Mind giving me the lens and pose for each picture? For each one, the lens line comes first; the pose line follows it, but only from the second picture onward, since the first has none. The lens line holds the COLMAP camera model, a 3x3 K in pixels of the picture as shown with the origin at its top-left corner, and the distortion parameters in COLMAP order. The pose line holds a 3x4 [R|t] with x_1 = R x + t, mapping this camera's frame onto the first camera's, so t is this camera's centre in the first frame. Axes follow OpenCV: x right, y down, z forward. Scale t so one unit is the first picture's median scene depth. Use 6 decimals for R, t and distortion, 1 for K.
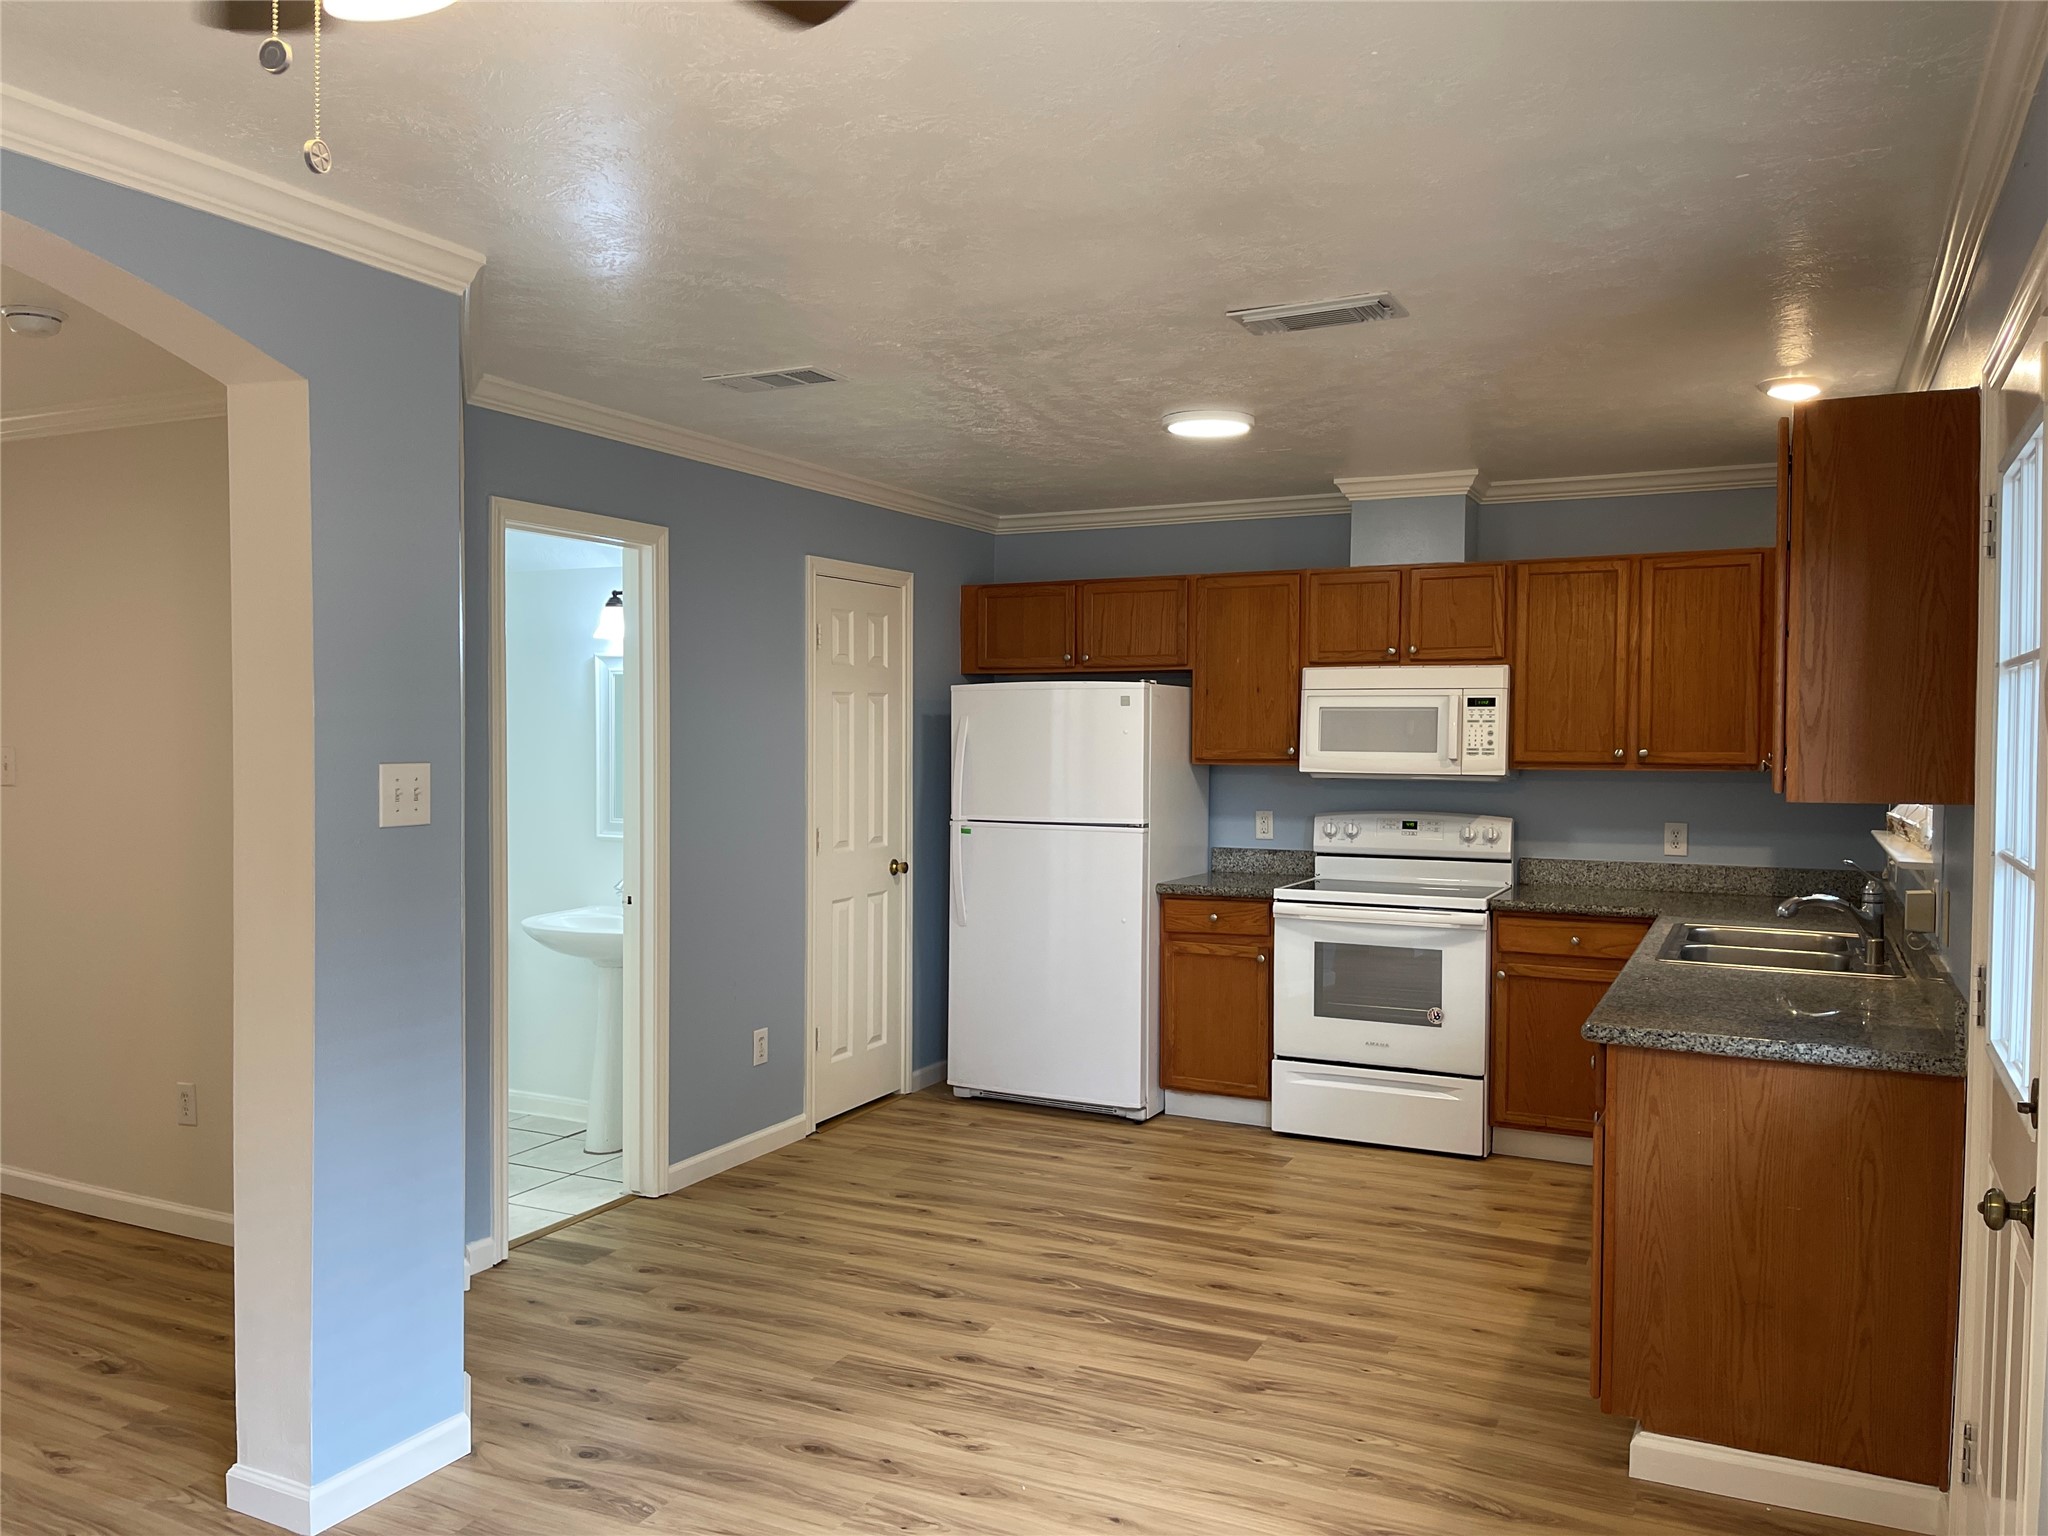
lens RADIAL K [[1539.2, 0, 1026.9], [0, 1539.2, 781.9], [0, 0, 1]] dist [0.064243, -0.088788]
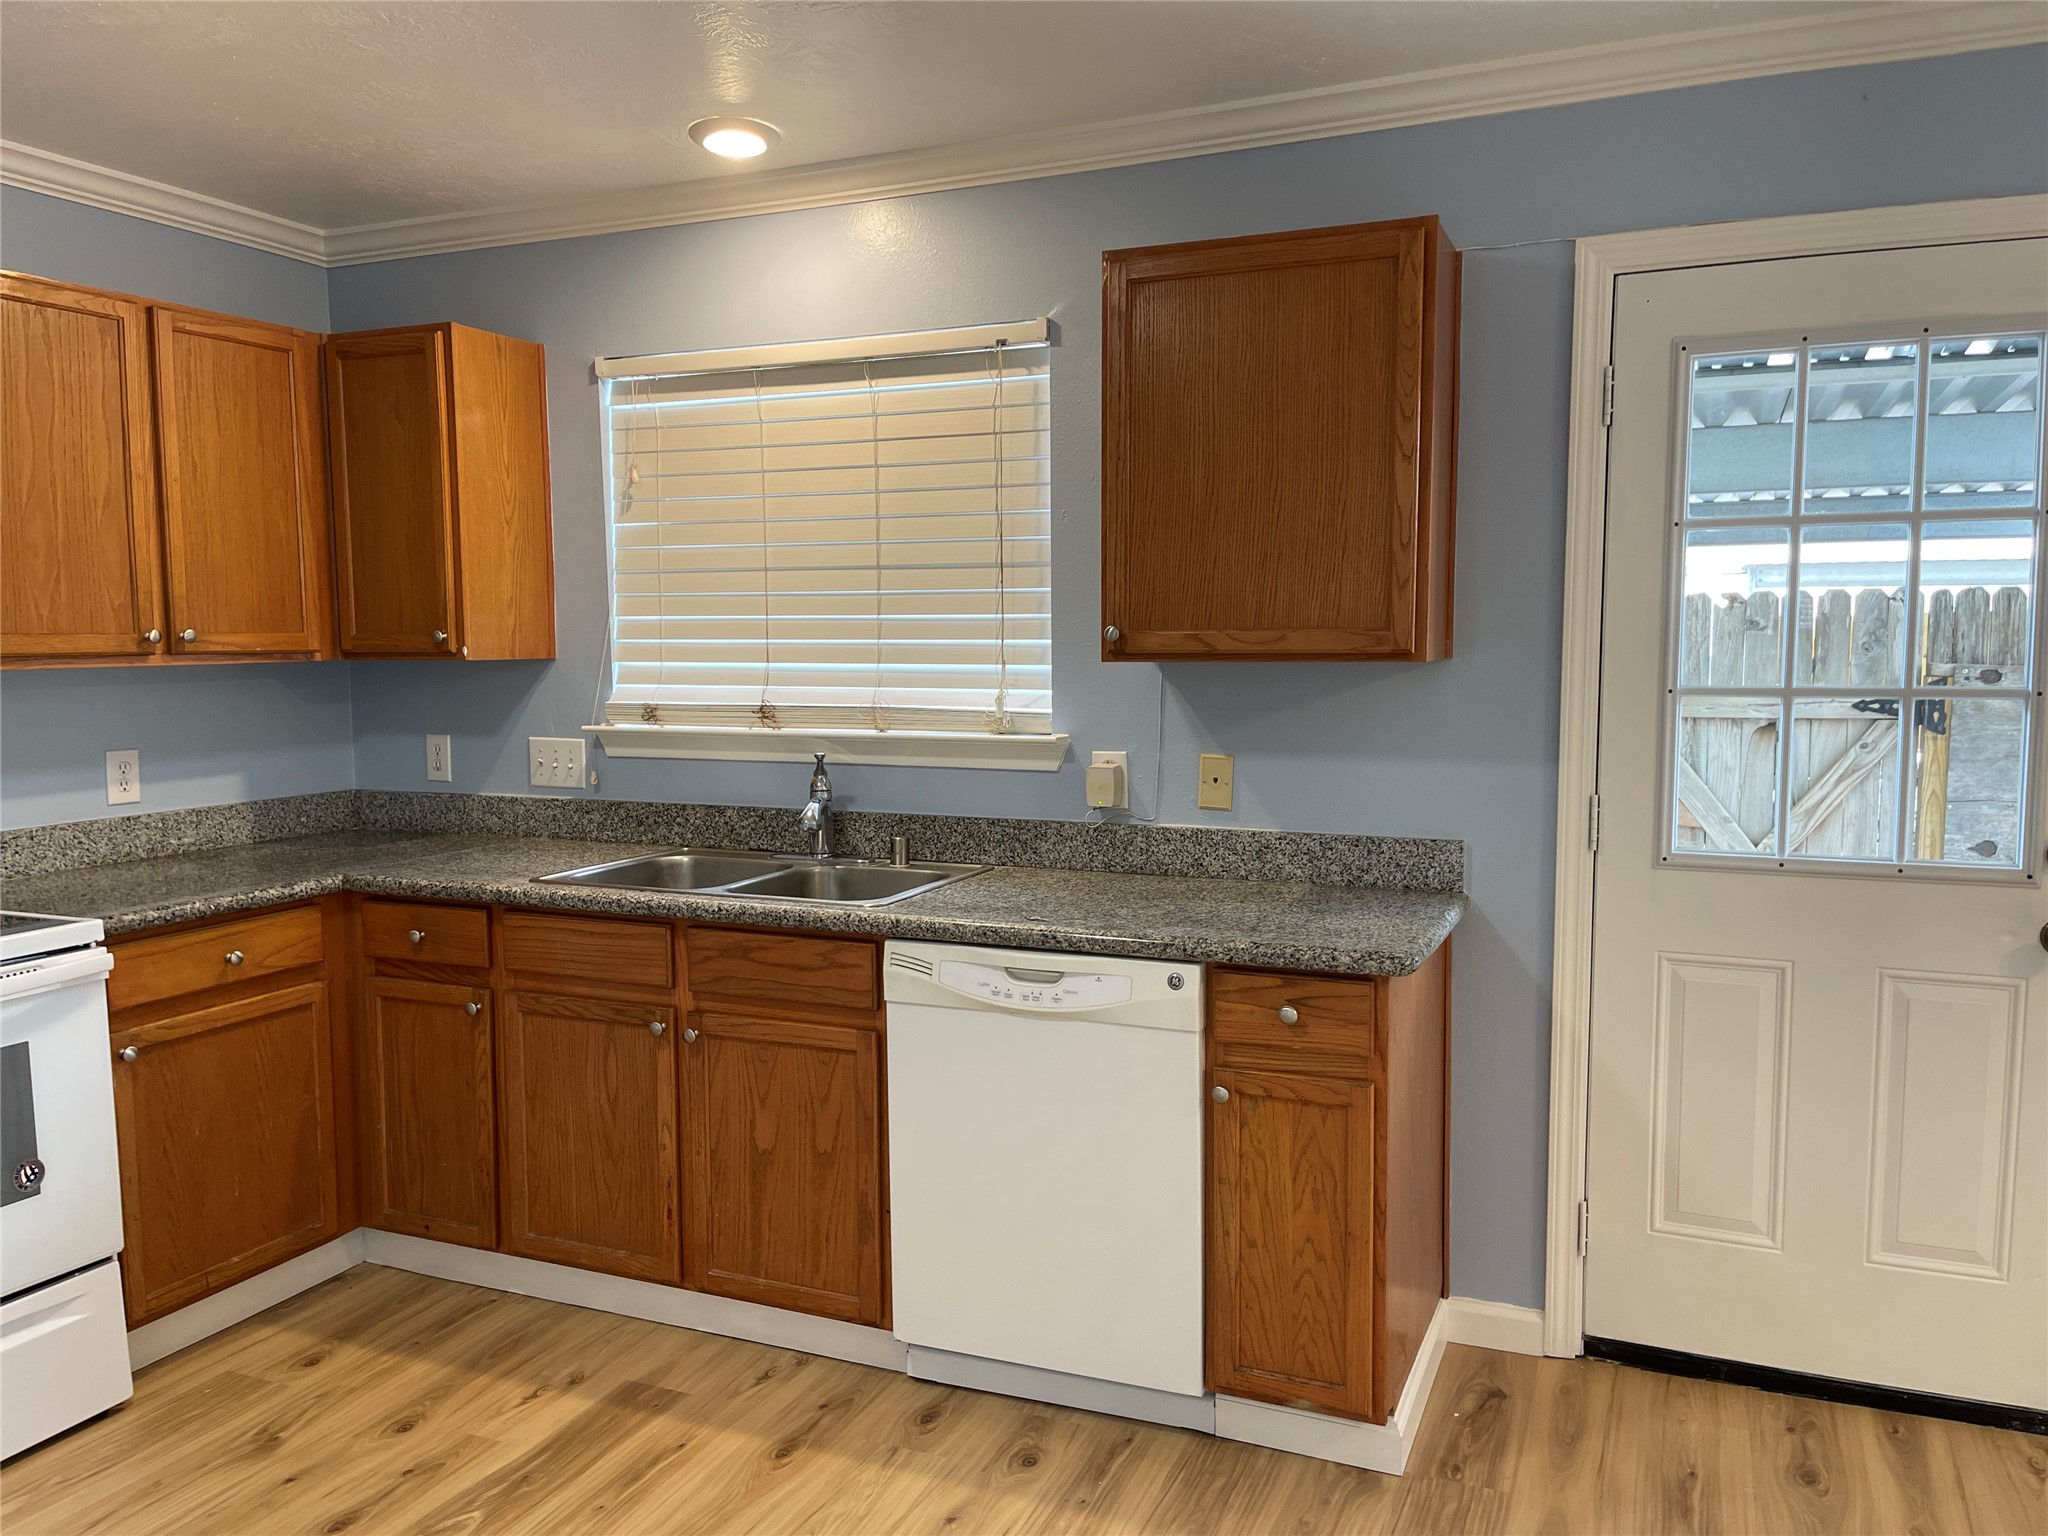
lens RADIAL K [[1539.2, 0, 1026.9], [0, 1539.2, 781.9], [0, 0, 1]] dist [0.064243, -0.088788]
pose [[-0.047244, -0.100297, 0.993835, -0.219713], [0.039210, 0.993993, 0.102177, -0.010597], [-0.998114, 0.043795, -0.043027, 0.672666]]
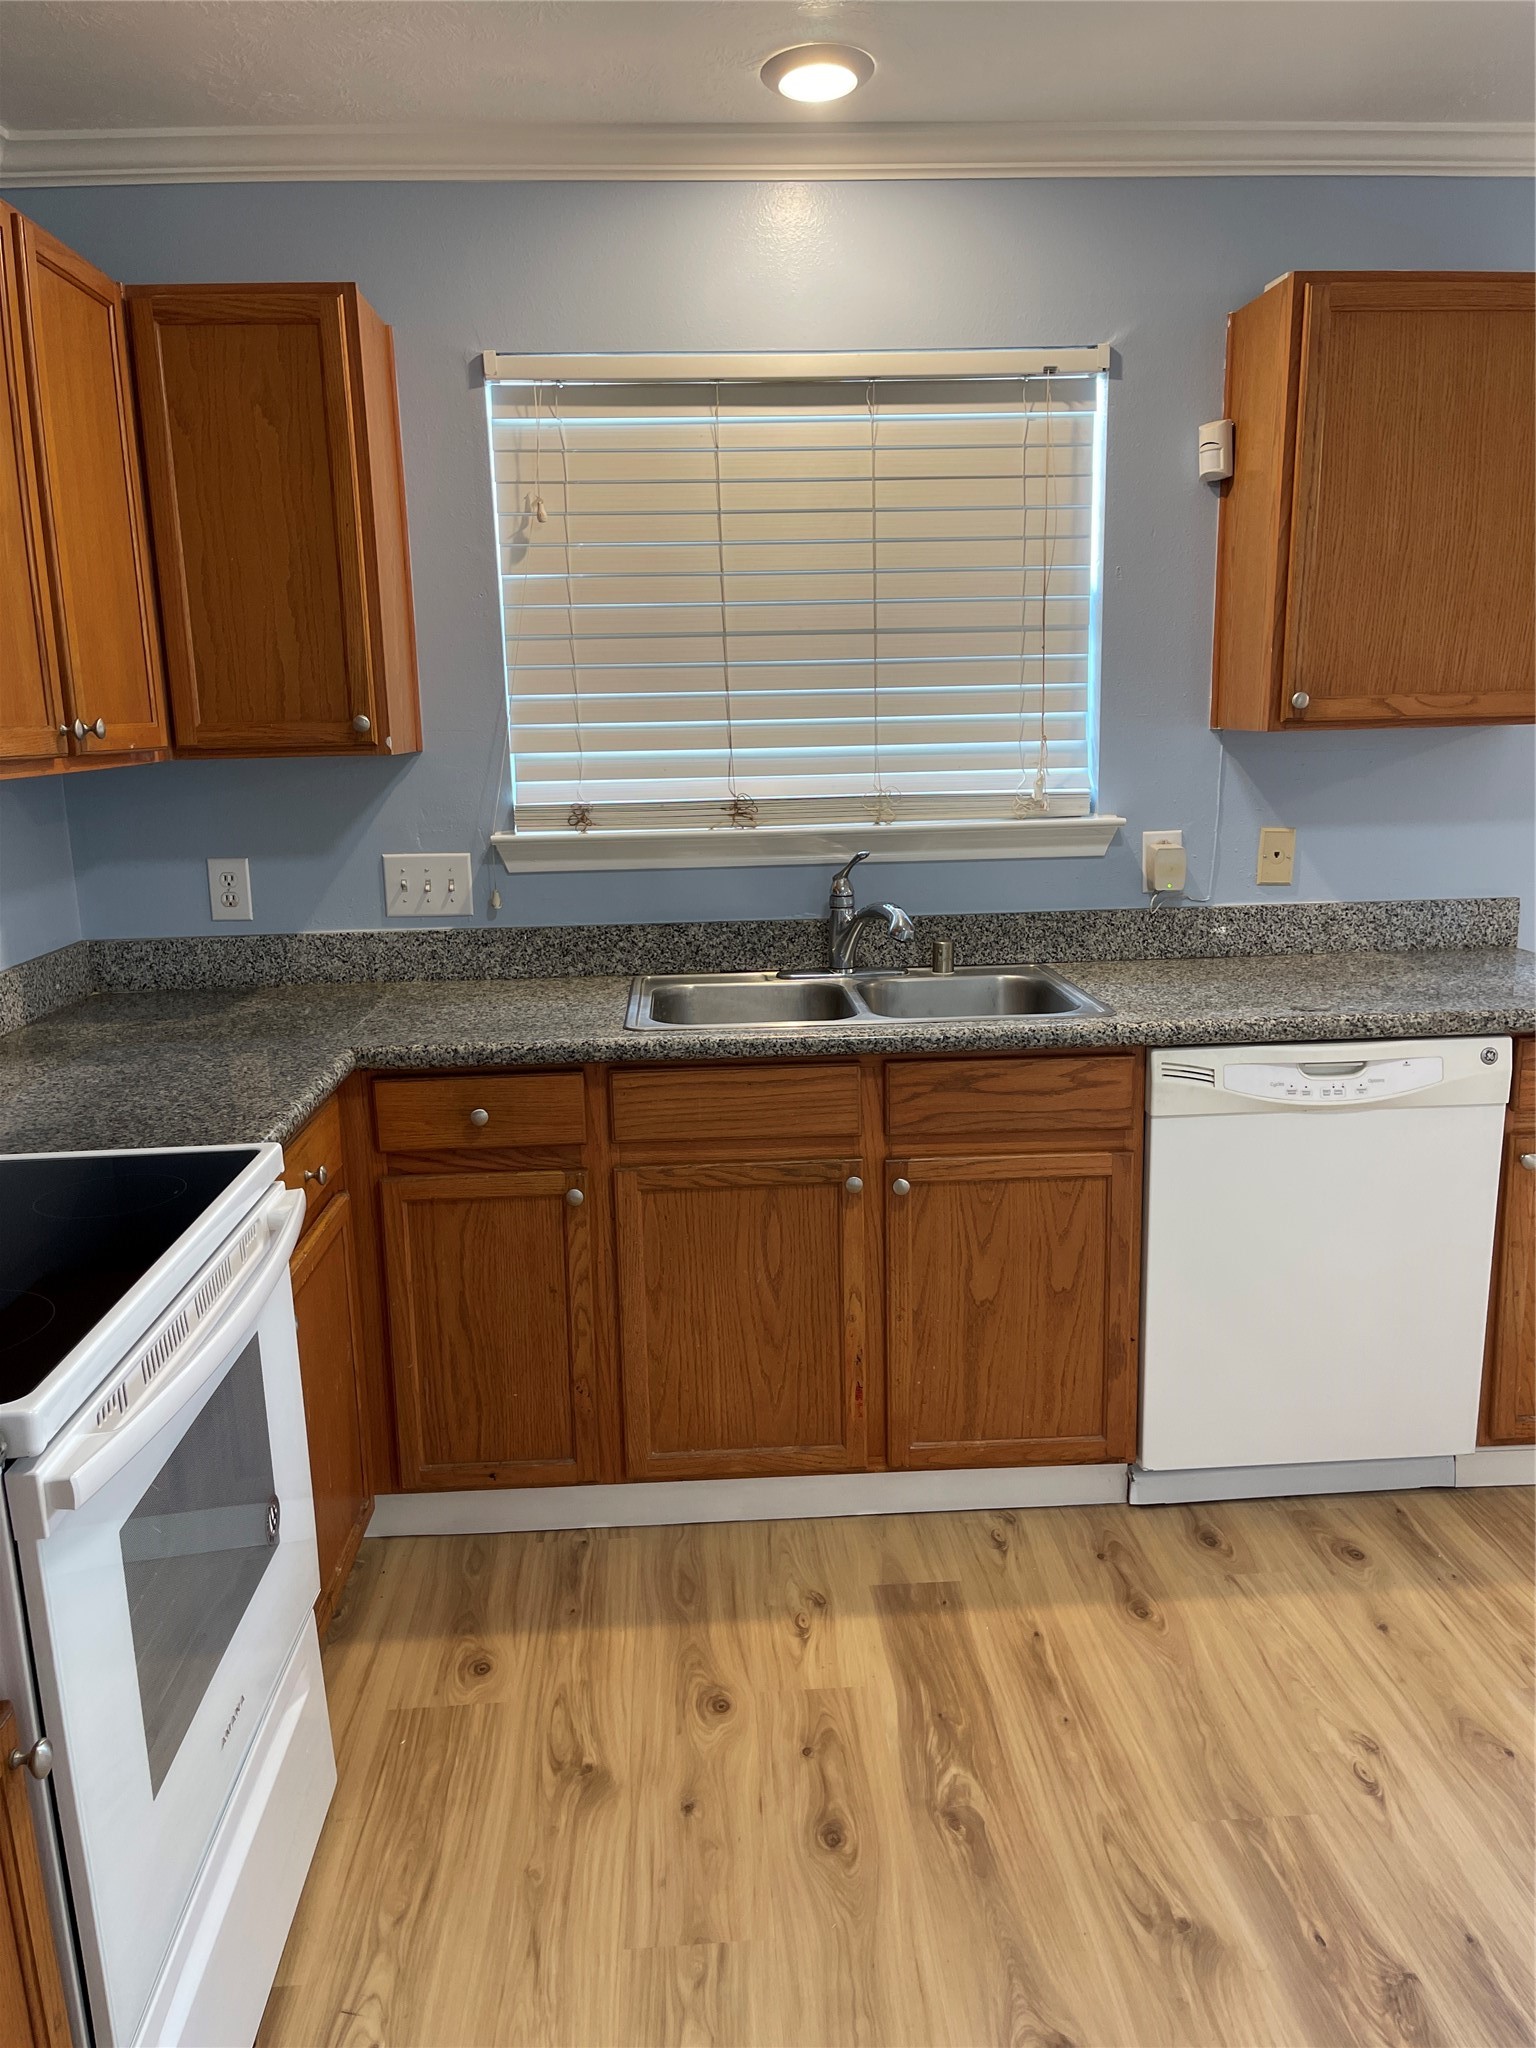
lens RADIAL K [[1544.1, 0, 763.7], [0, 1544.1, 1034.5], [0, 0, 1]] dist [0.070593, -0.101136]
pose [[-0.485725, -0.173385, 0.856743, -0.059244], [0.050243, 0.972972, 0.225392, -0.022793], [-0.872667, 0.152523, -0.463885, 1.008067]]
